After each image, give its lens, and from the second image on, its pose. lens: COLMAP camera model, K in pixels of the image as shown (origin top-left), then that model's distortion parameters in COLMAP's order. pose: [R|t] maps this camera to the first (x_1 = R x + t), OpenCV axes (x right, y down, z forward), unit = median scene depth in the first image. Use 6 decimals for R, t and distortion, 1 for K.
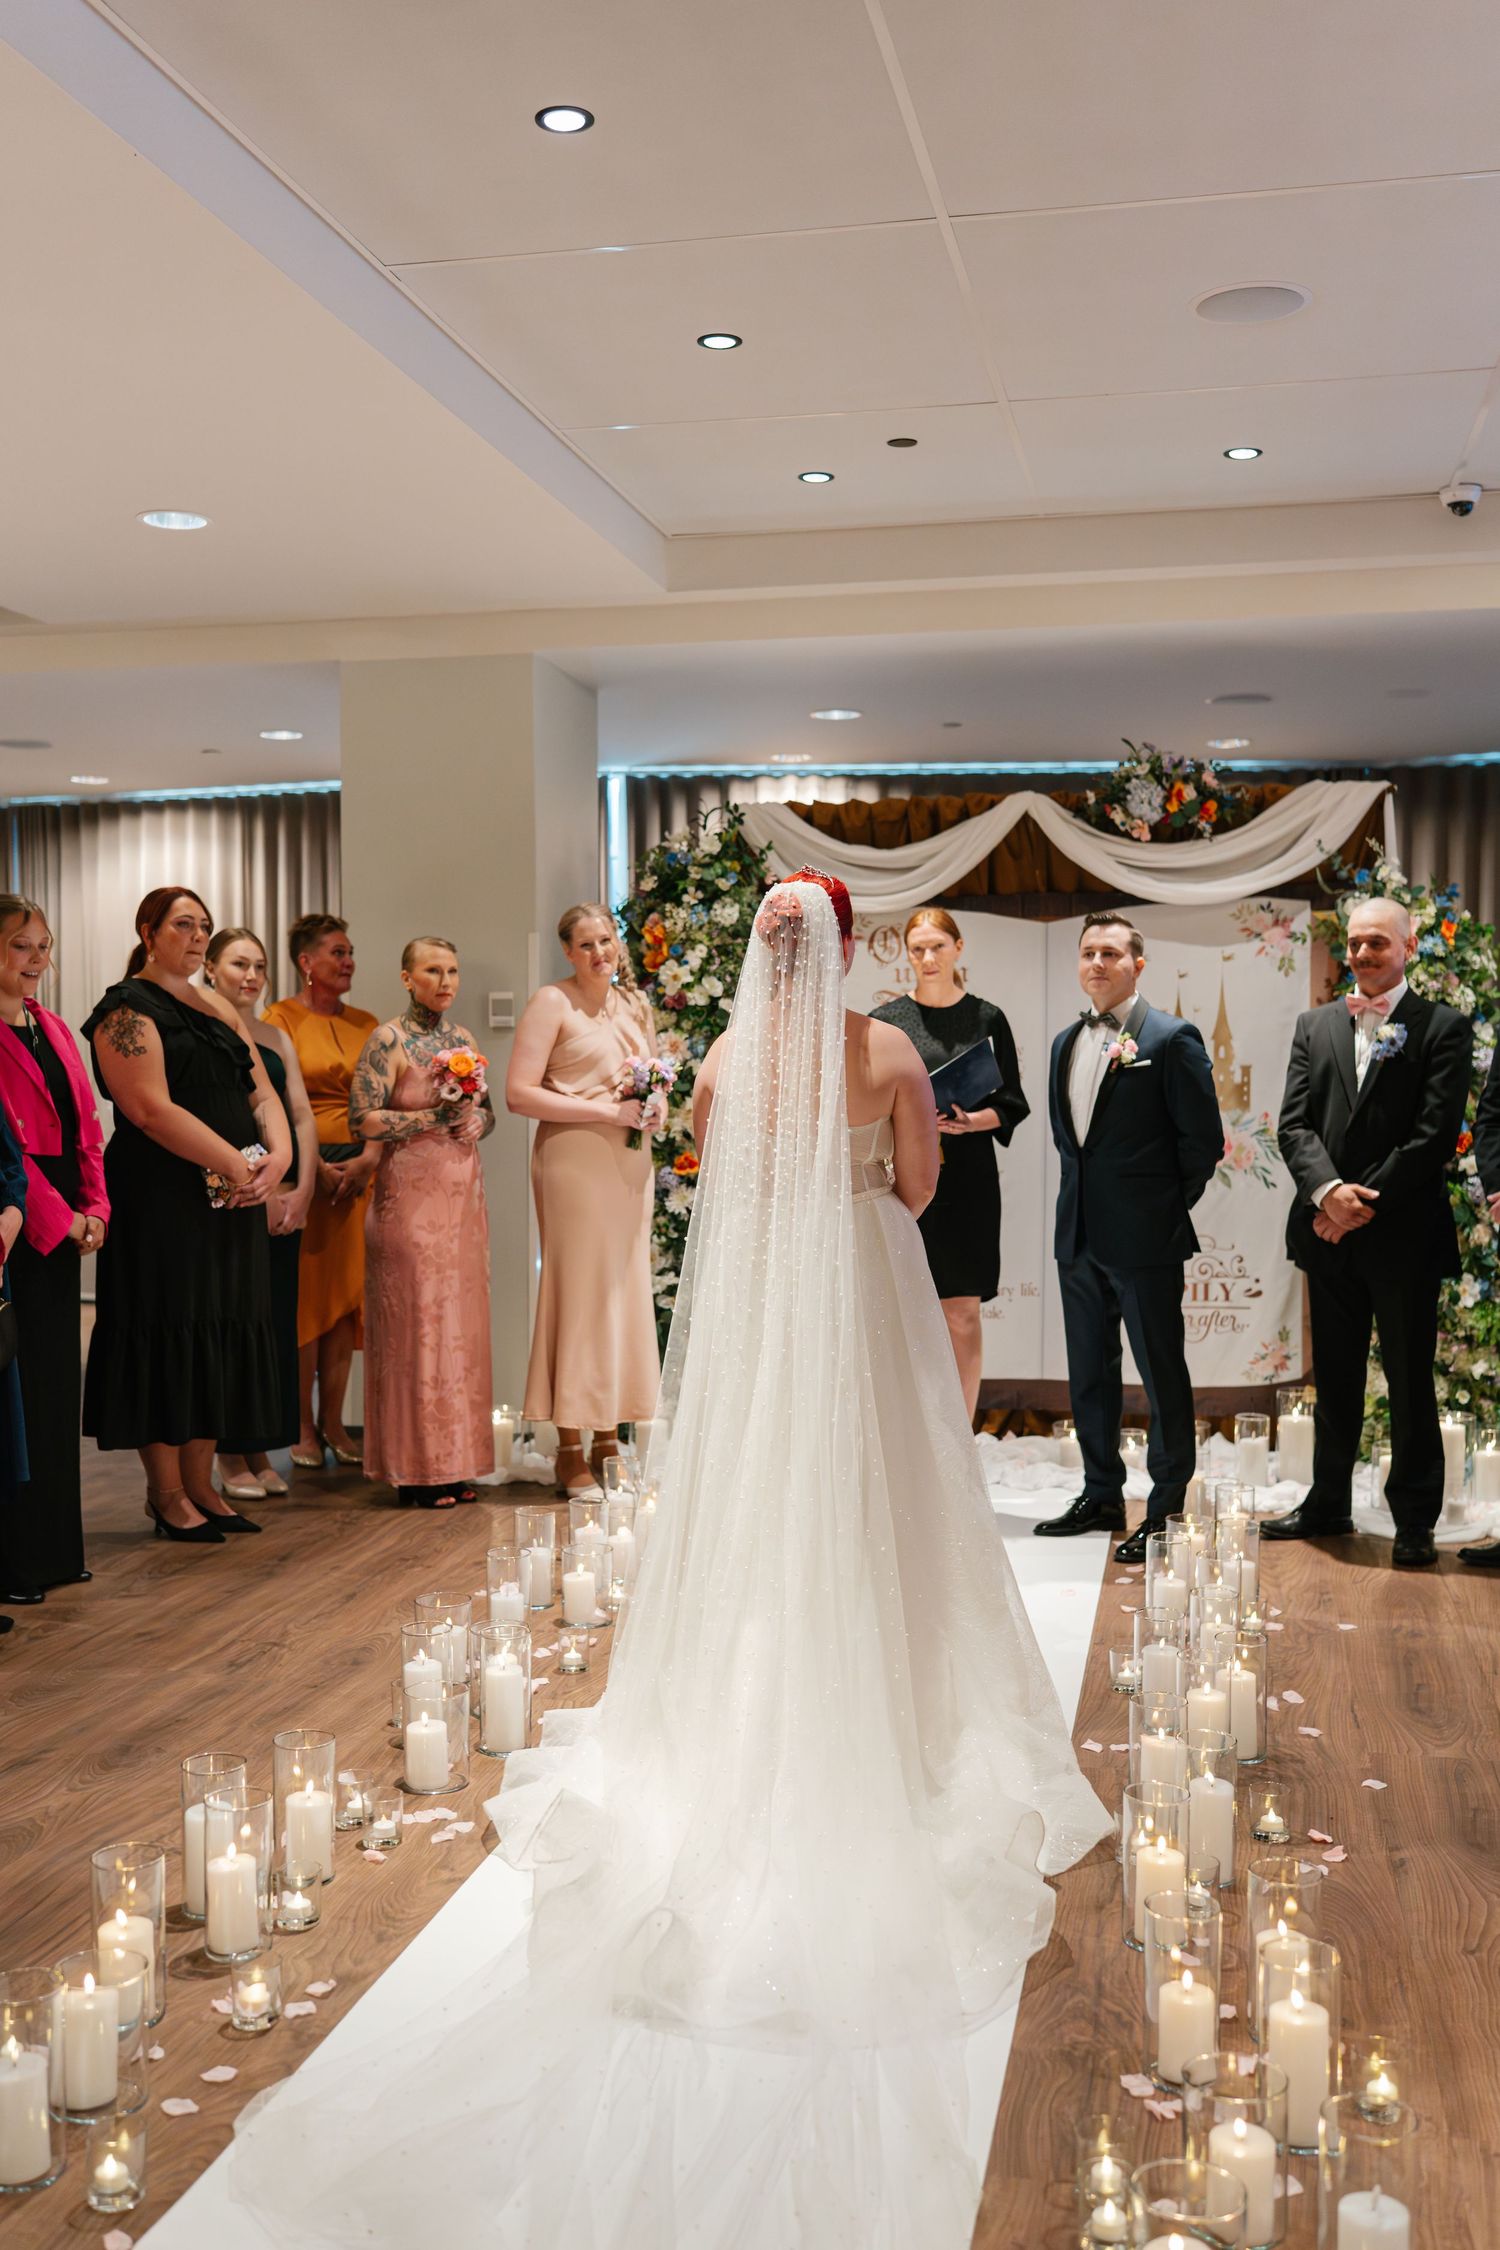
lens RADIAL K [[2136.0, 0, 740.2], [0, 2136.0, 1126.3], [0, 0, 1]] dist [0.013723, 0.000000]
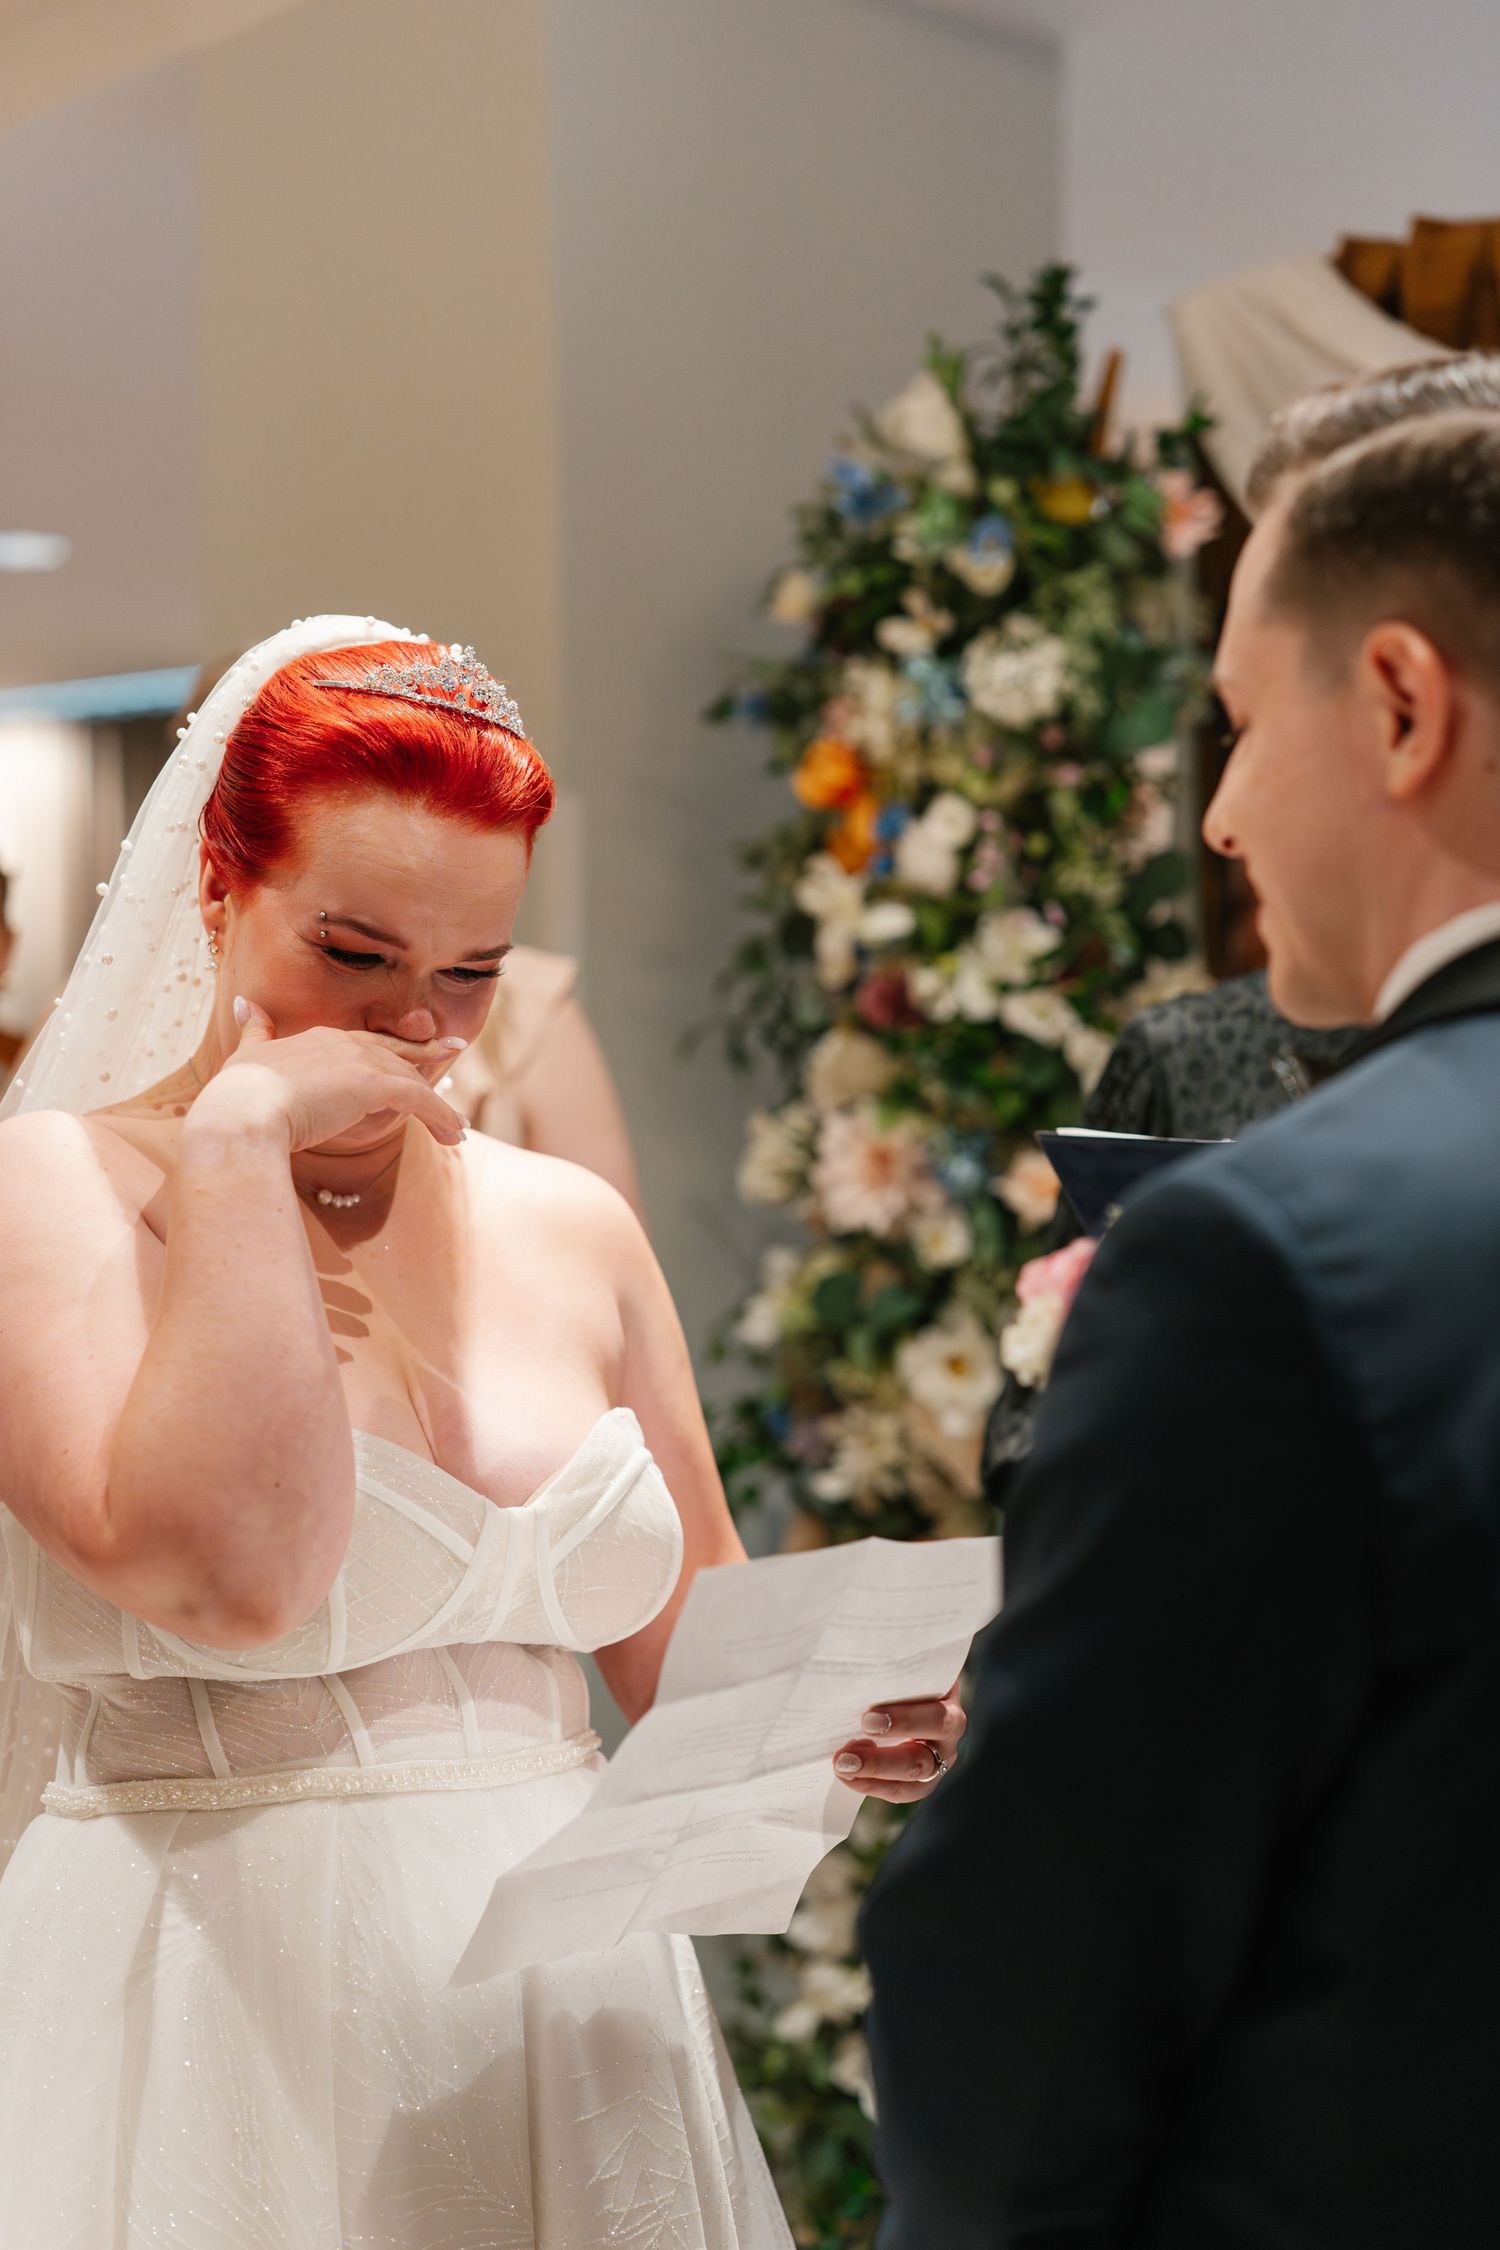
lens RADIAL K [[3179.0, 0, 709.7], [0, 3179.0, 1125.0], [0, 0, 1]] dist [0.058610, 0.000000]
pose [[0.792488, 0.003502, -0.609878, 0.217715], [-0.019034, 0.999638, -0.018993, -0.035751], [0.609591, 0.026660, 0.792268, 0.683021]]
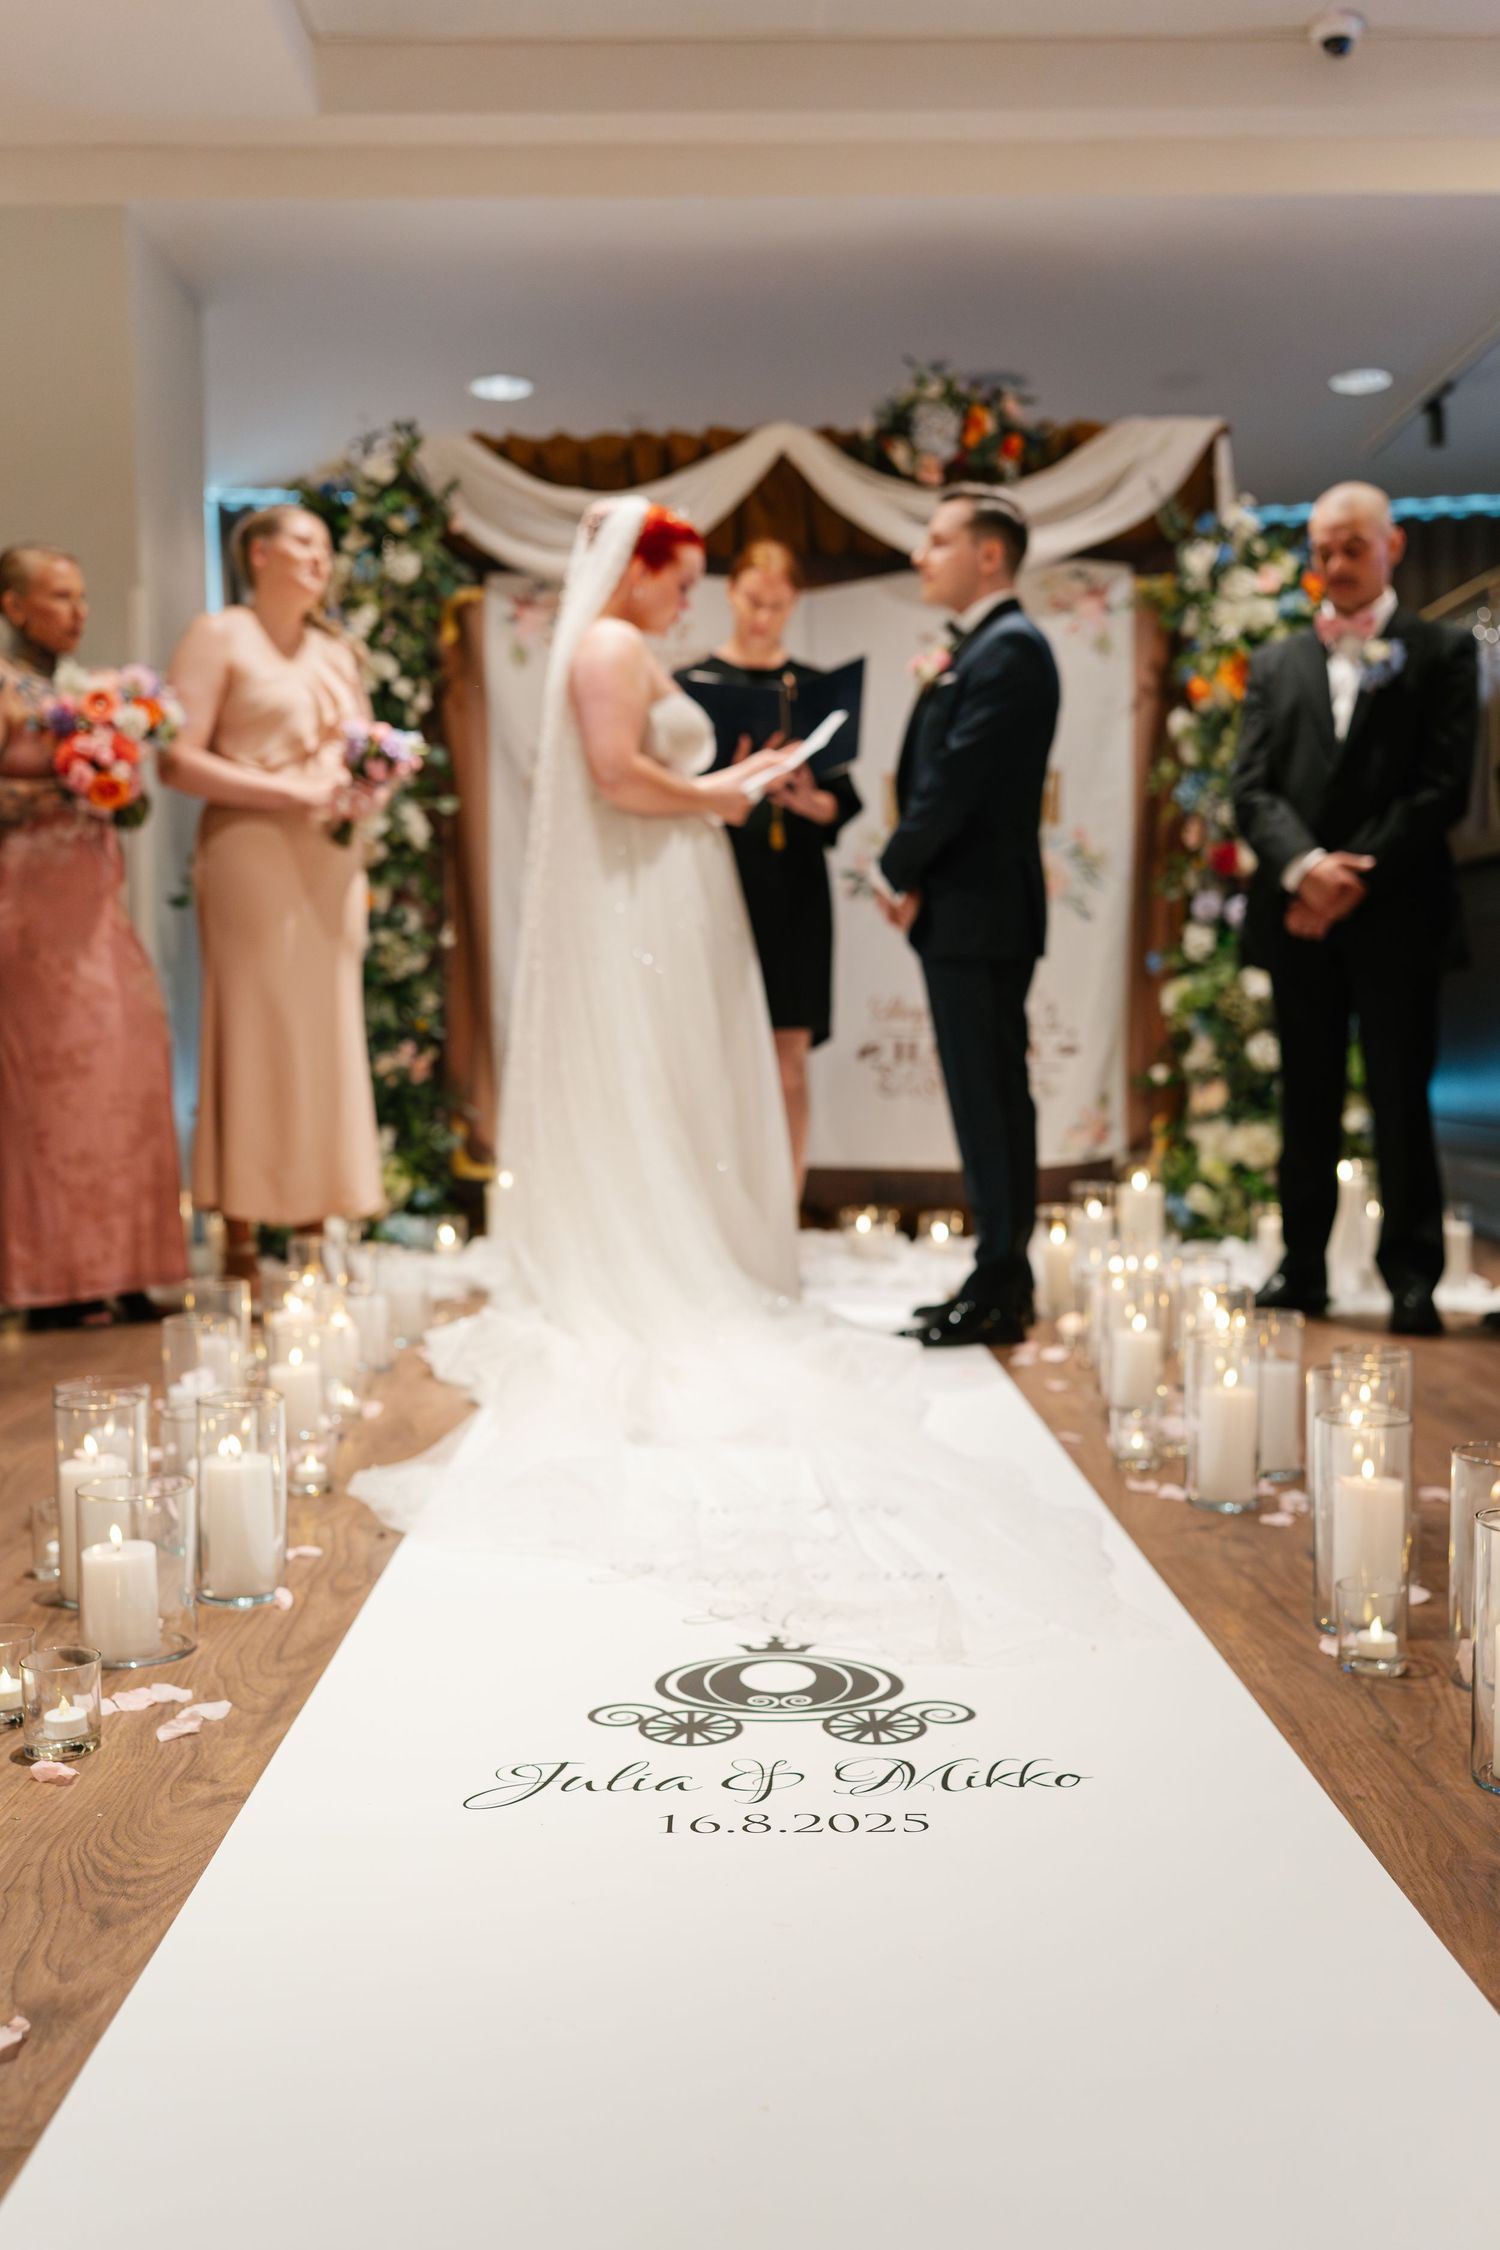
lens RADIAL K [[2136.0, 0, 761.4], [0, 2136.0, 1141.4], [0, 0, 1]] dist [0.013723, 0.000000]
pose [[0.974124, -0.020768, 0.225060, -0.059641], [0.014557, 0.999467, 0.029224, 0.088722], [-0.225547, -0.025192, 0.973907, 0.231413]]
